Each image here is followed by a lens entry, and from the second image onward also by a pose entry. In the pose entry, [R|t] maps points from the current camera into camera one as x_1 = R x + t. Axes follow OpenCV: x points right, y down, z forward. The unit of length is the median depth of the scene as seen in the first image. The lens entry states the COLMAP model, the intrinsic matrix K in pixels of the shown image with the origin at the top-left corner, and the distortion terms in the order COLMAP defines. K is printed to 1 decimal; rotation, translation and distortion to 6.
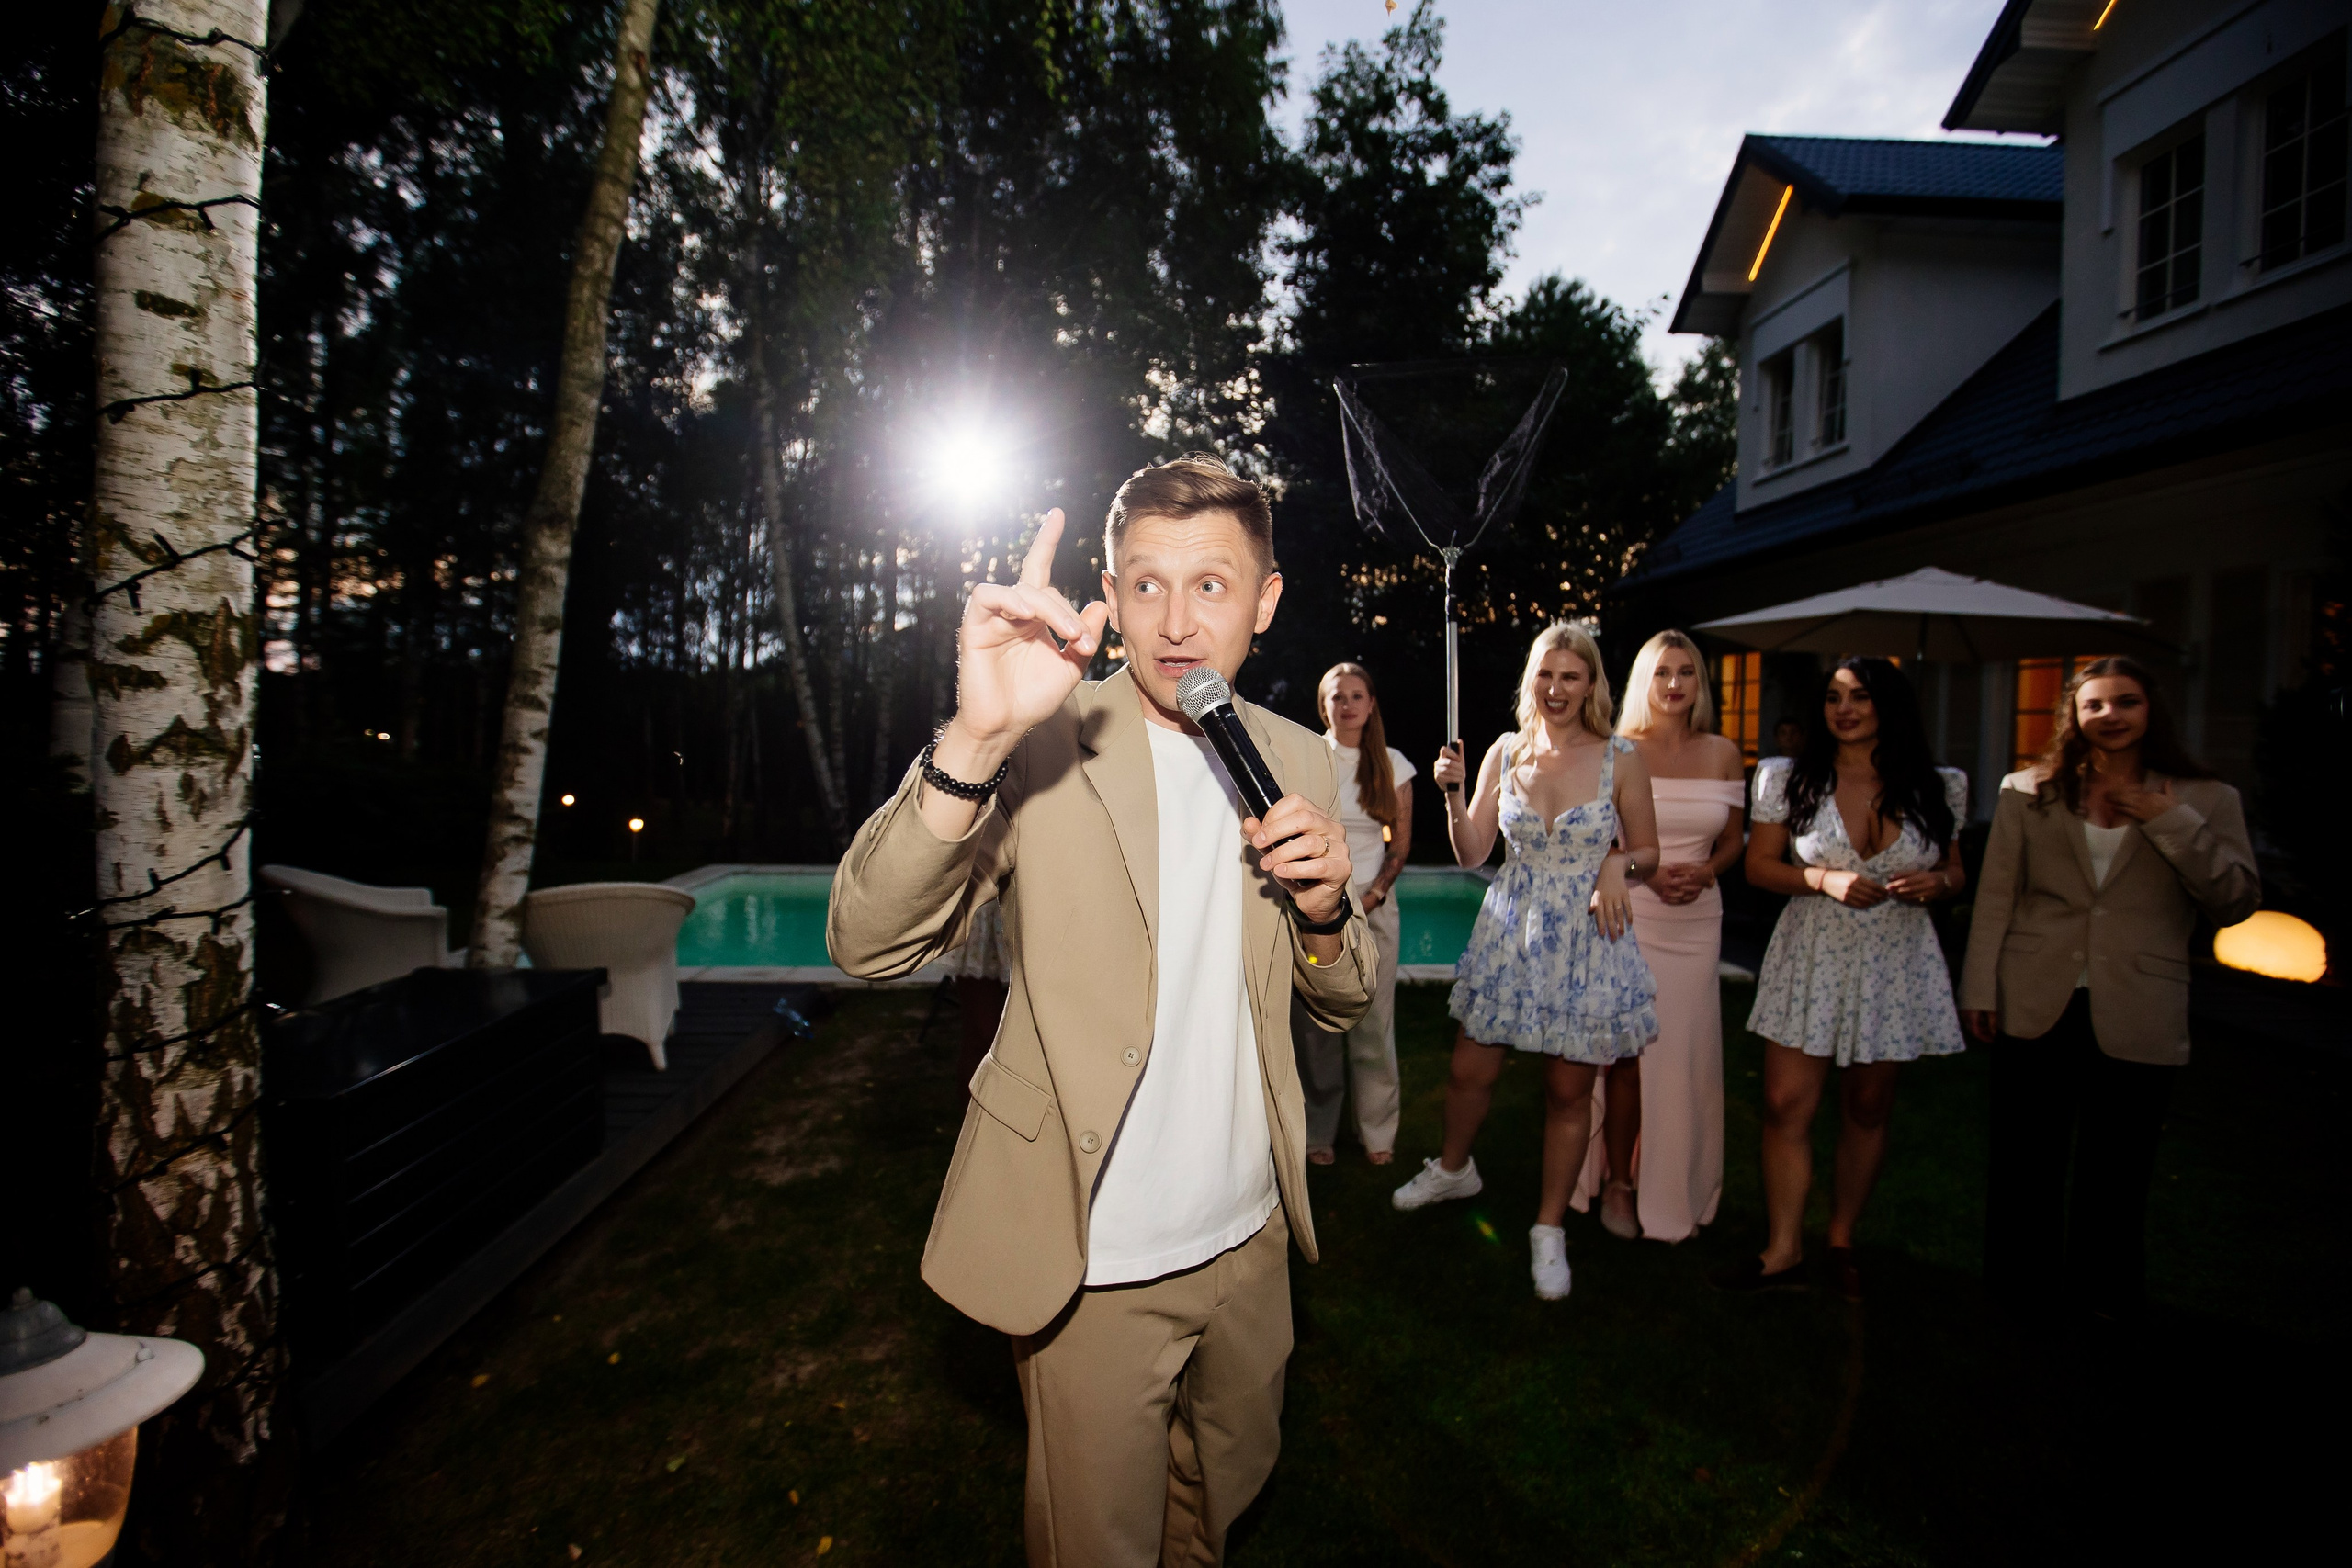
lens RADIAL K [[1092.6, 0, 1179.4], [0, 1092.6, 766.9], [0, 0, 1]] dist [-0.031389, 0.008491]
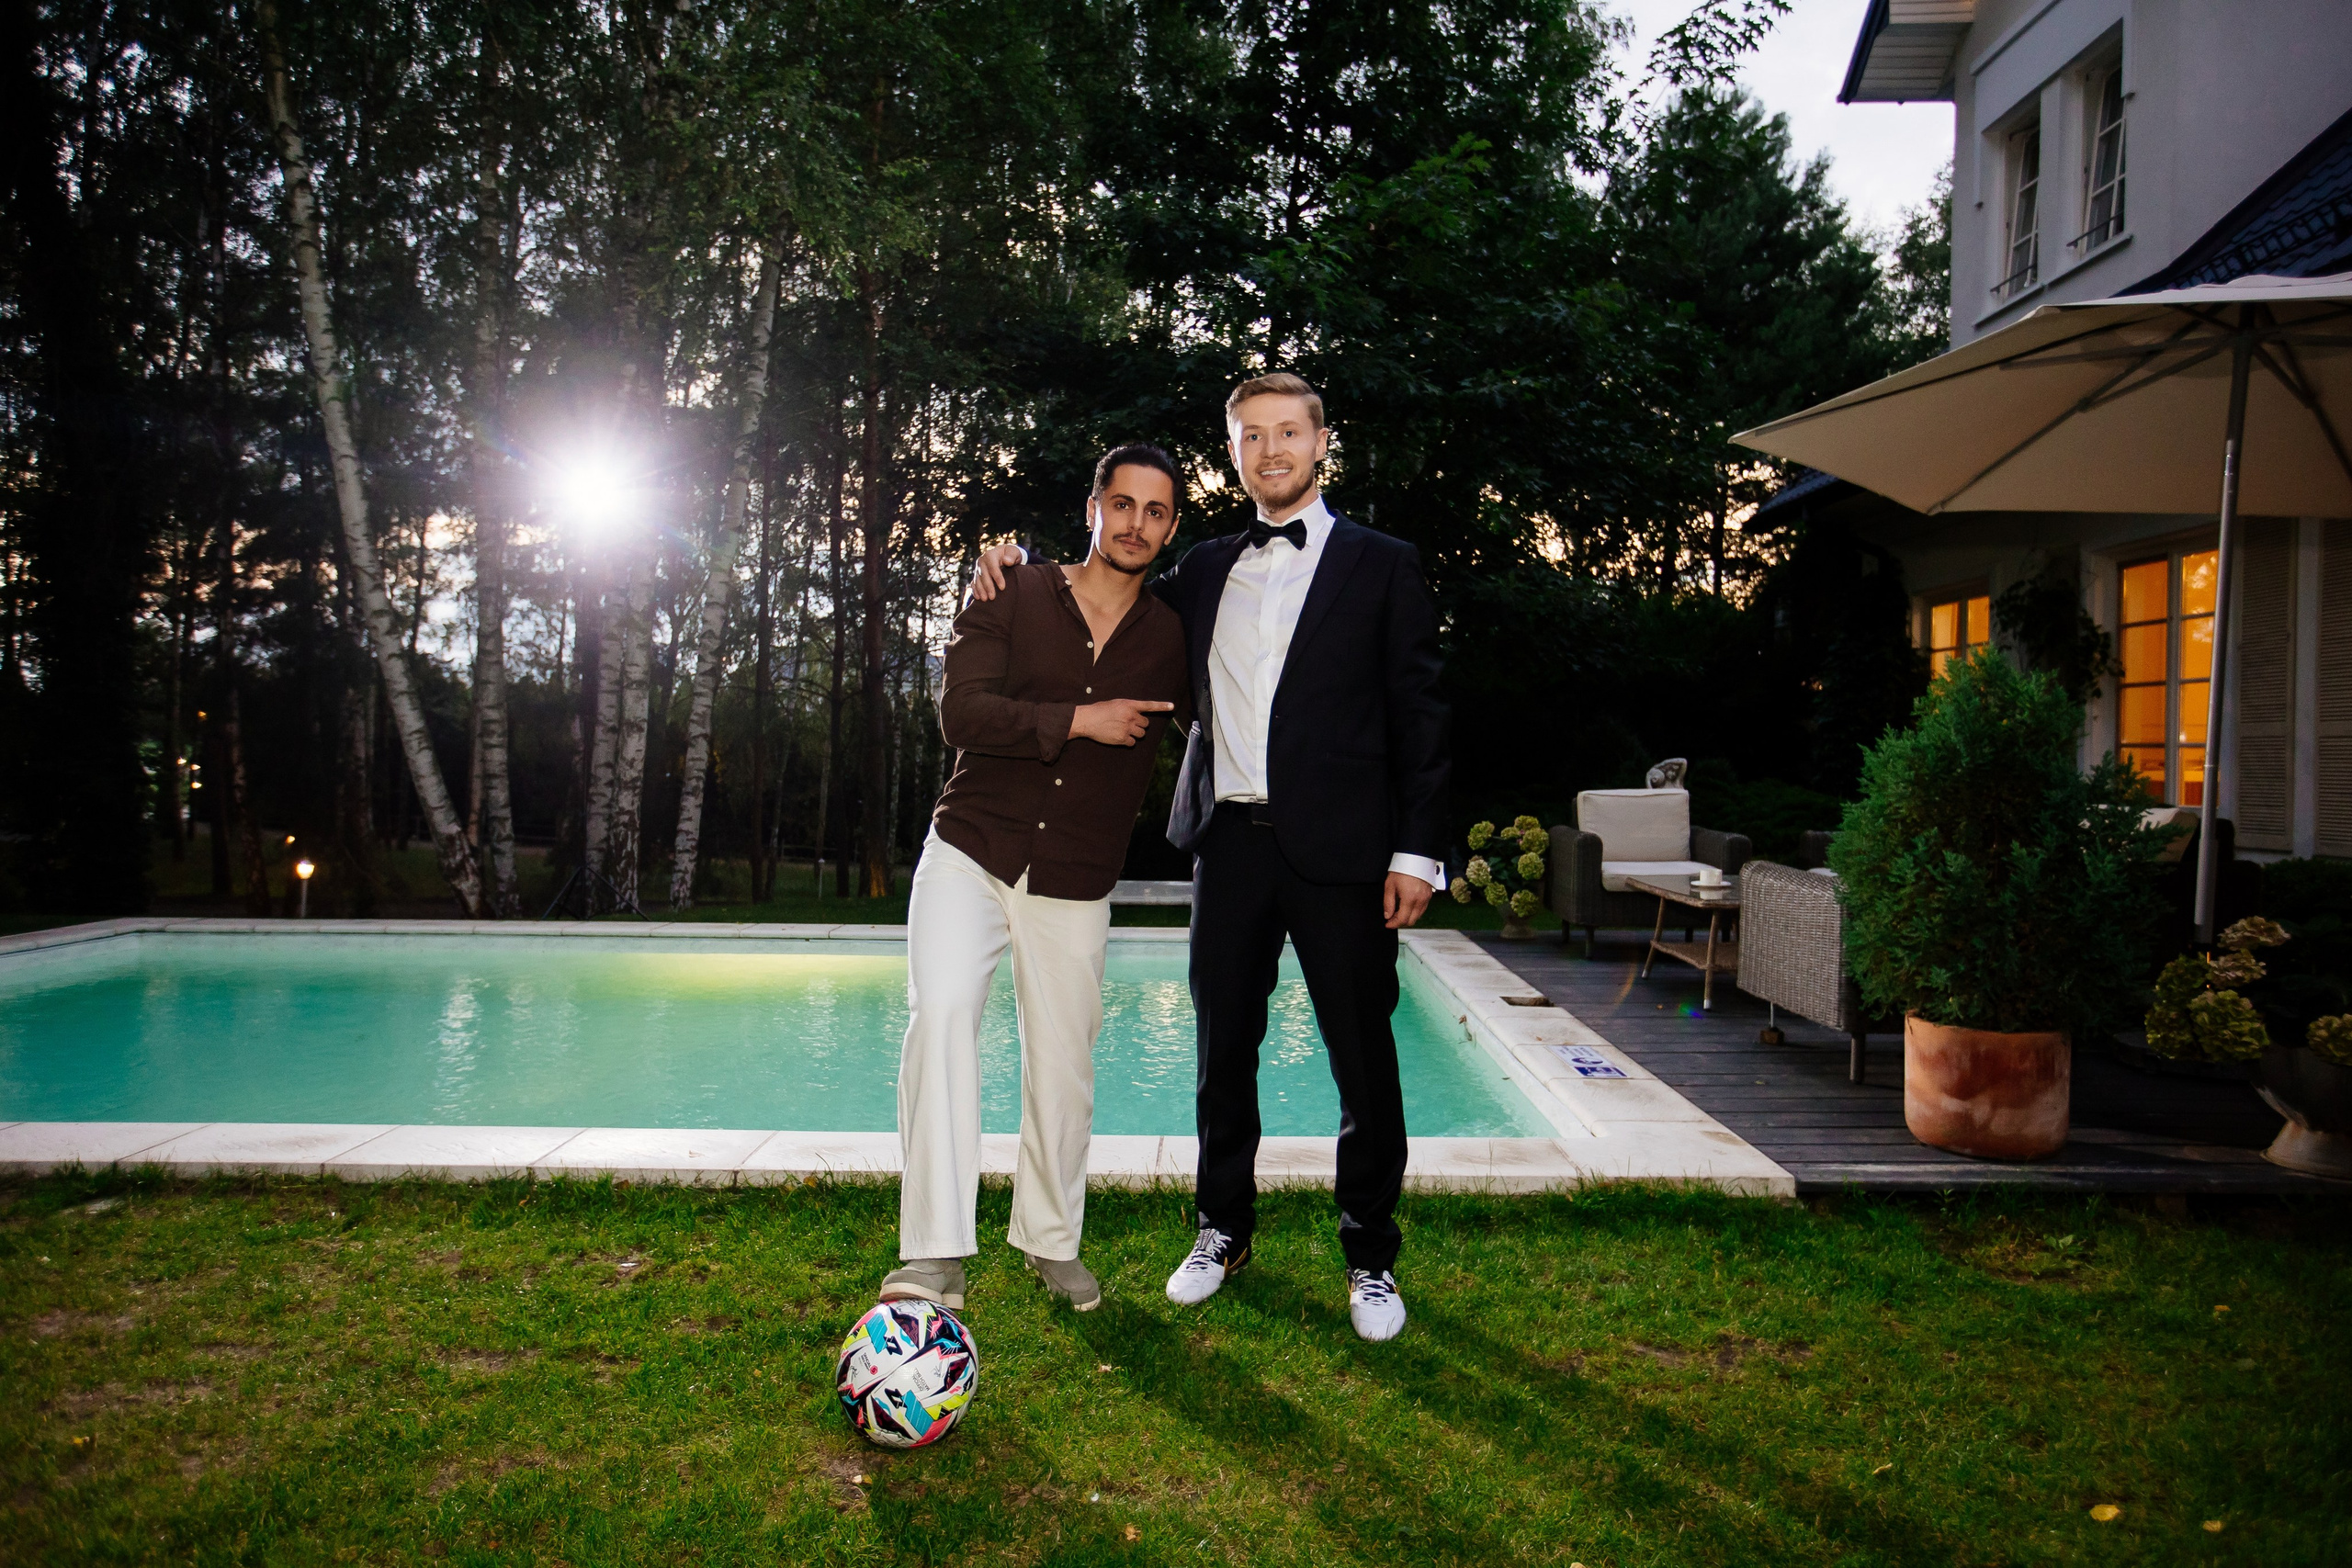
lens RADIAL K [[1401.9, 0, 1166.0], [0, 1401.9, 770.9], [0, 0, 1]] dist [-0.019082, 0.017225]
pose [[0.997262, -0.001264, -0.073932, 0.483125], [-0.000549, 0.999700, -0.024503, 0.058612], [0.073941, 0.024476, 0.996962, 0.665920]]
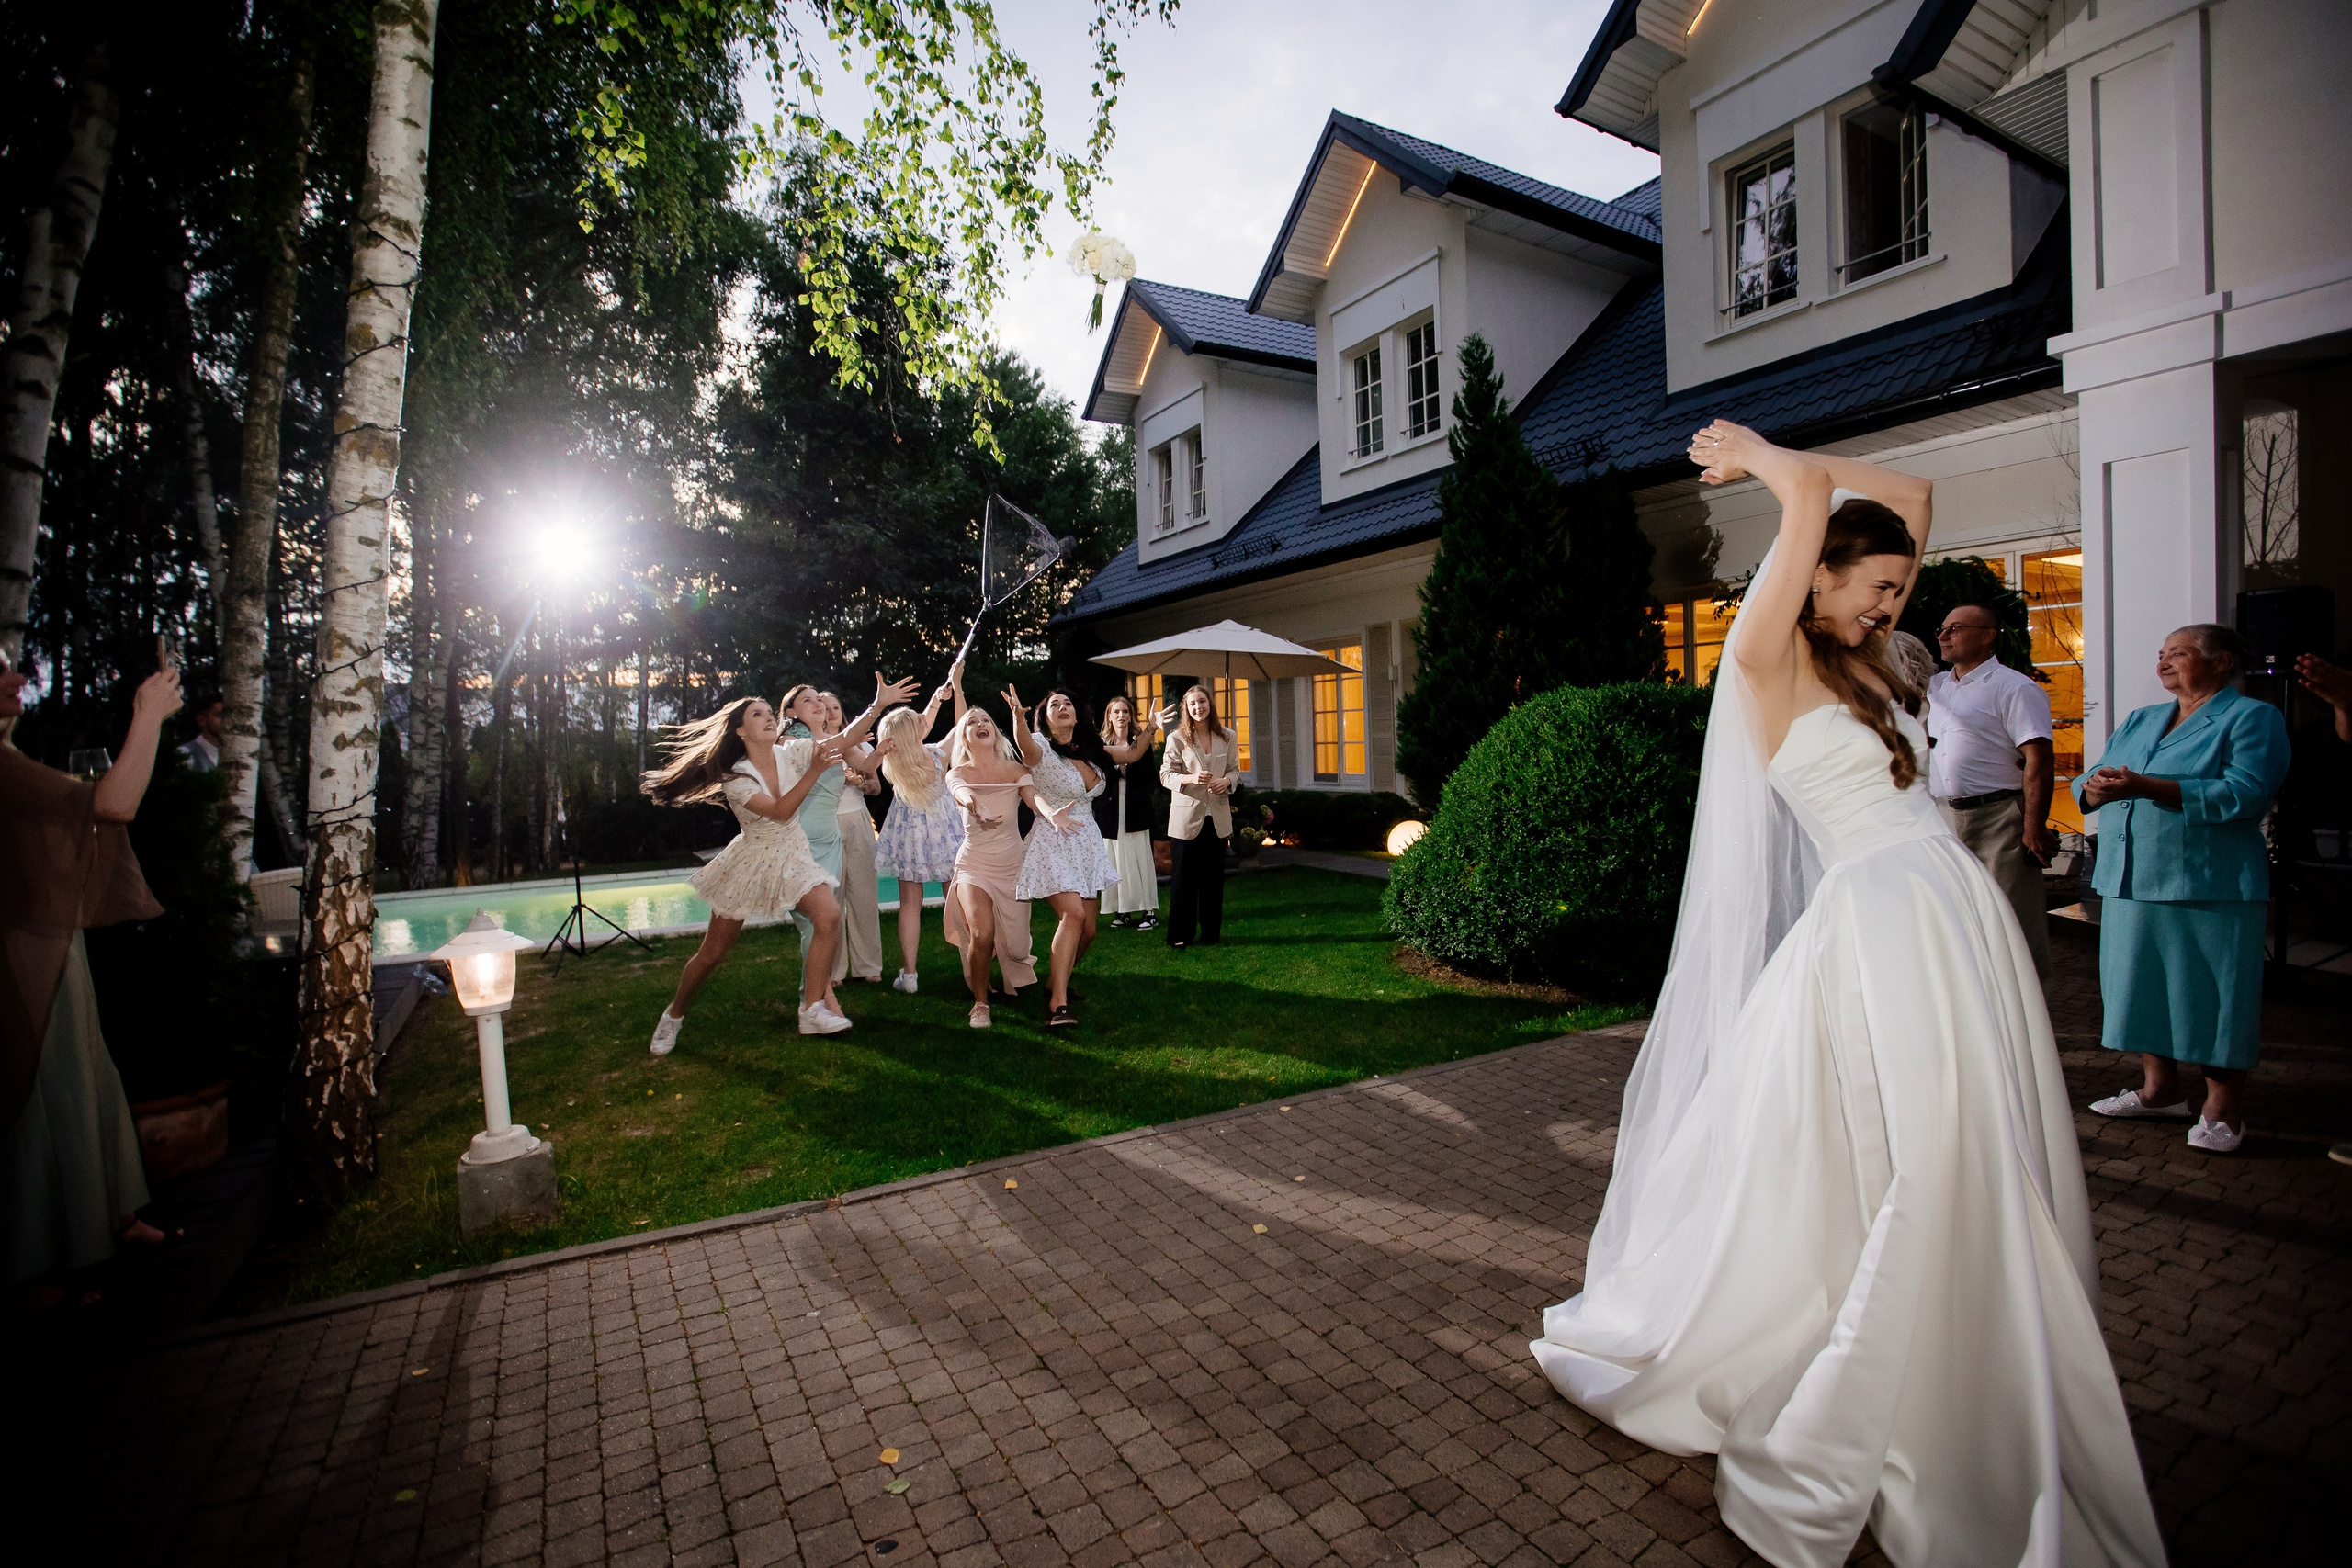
lens RADIAL K [[1092.6, 0, 1192.9], [0, 1092.6, 757.6], [0, 0, 1]] dist [-0.031389, 0.008491]
pose [[0.882401, -0.047452, 0.468099, -0.173831], [0.060987, 0.998043, -0.013792, 0.056237], [-0.466529, 0.040718, 0.883568, -0.629721]]
